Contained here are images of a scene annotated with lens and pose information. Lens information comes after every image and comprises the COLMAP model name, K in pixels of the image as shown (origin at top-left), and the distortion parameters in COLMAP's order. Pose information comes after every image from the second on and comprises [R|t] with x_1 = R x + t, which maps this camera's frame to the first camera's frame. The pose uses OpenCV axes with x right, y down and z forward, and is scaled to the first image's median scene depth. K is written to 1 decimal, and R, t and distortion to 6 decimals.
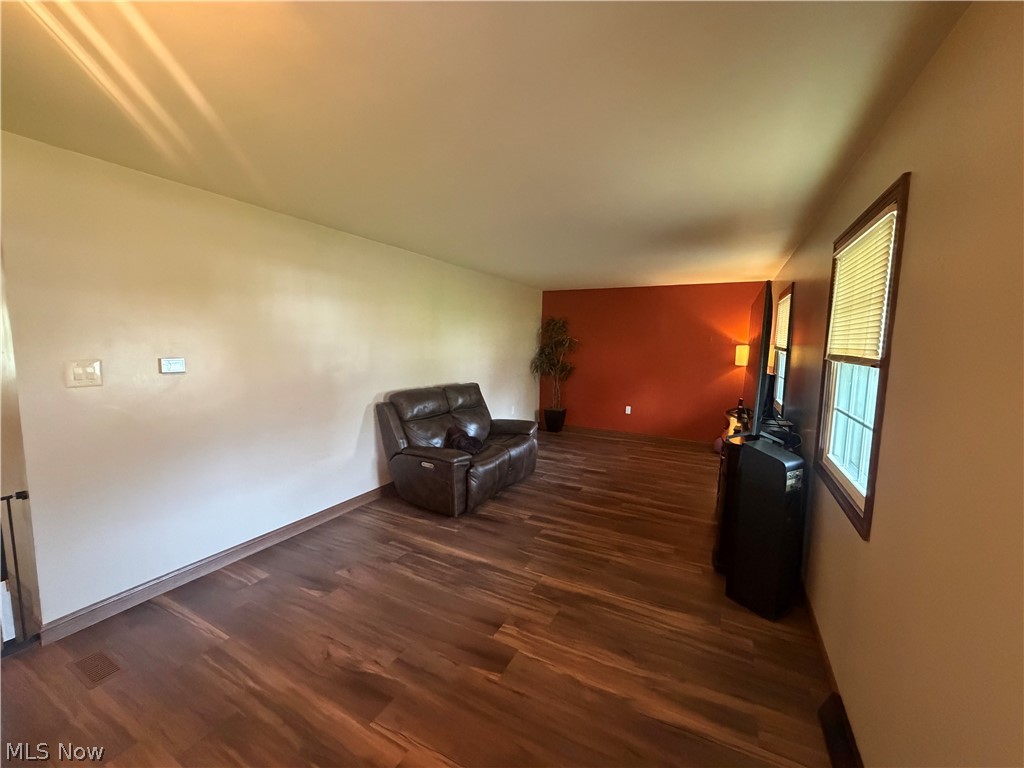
lens RADIAL K [[411.8, 0, 512.3], [0, 411.8, 383.4], [0, 0, 1]] dist [0.001691, 0.000569]
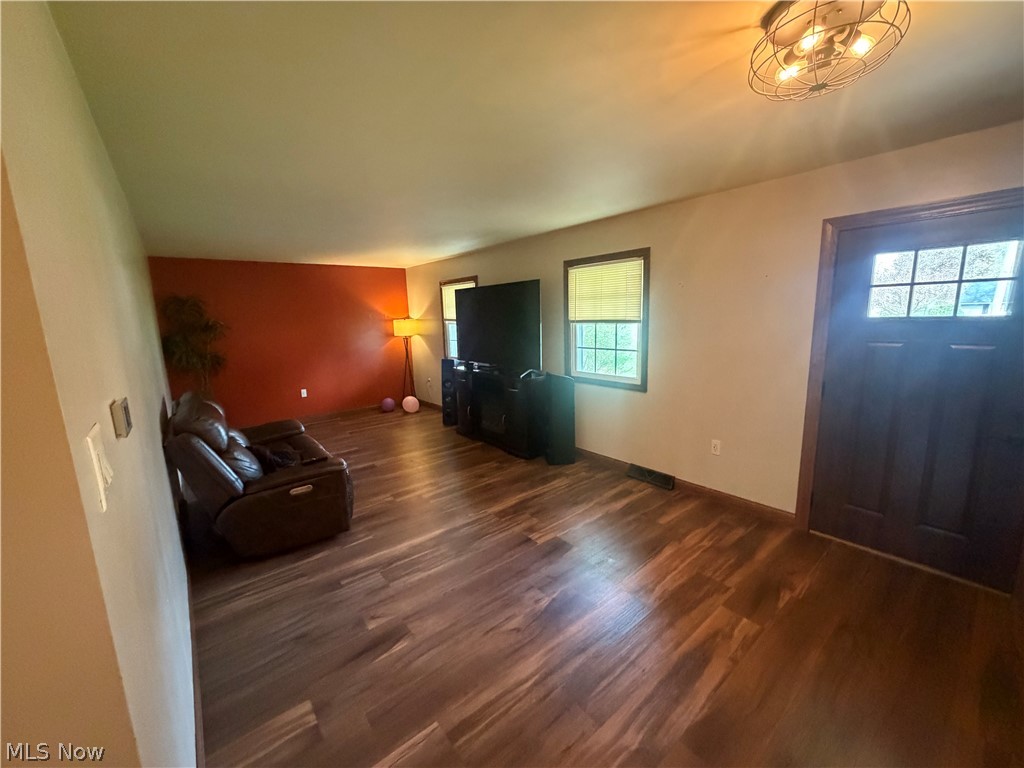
lens RADIAL K [[411.8, 0, 511.9], [0, 411.8, 384.4], [0, 0, 1]] dist [0.001691, 0.000569]
pose [[0.382378, -0.185941, 0.905104, -0.896950], [0.130787, 0.980573, 0.146191, -0.073000], [-0.914703, 0.062476, 0.399268, 0.386791]]
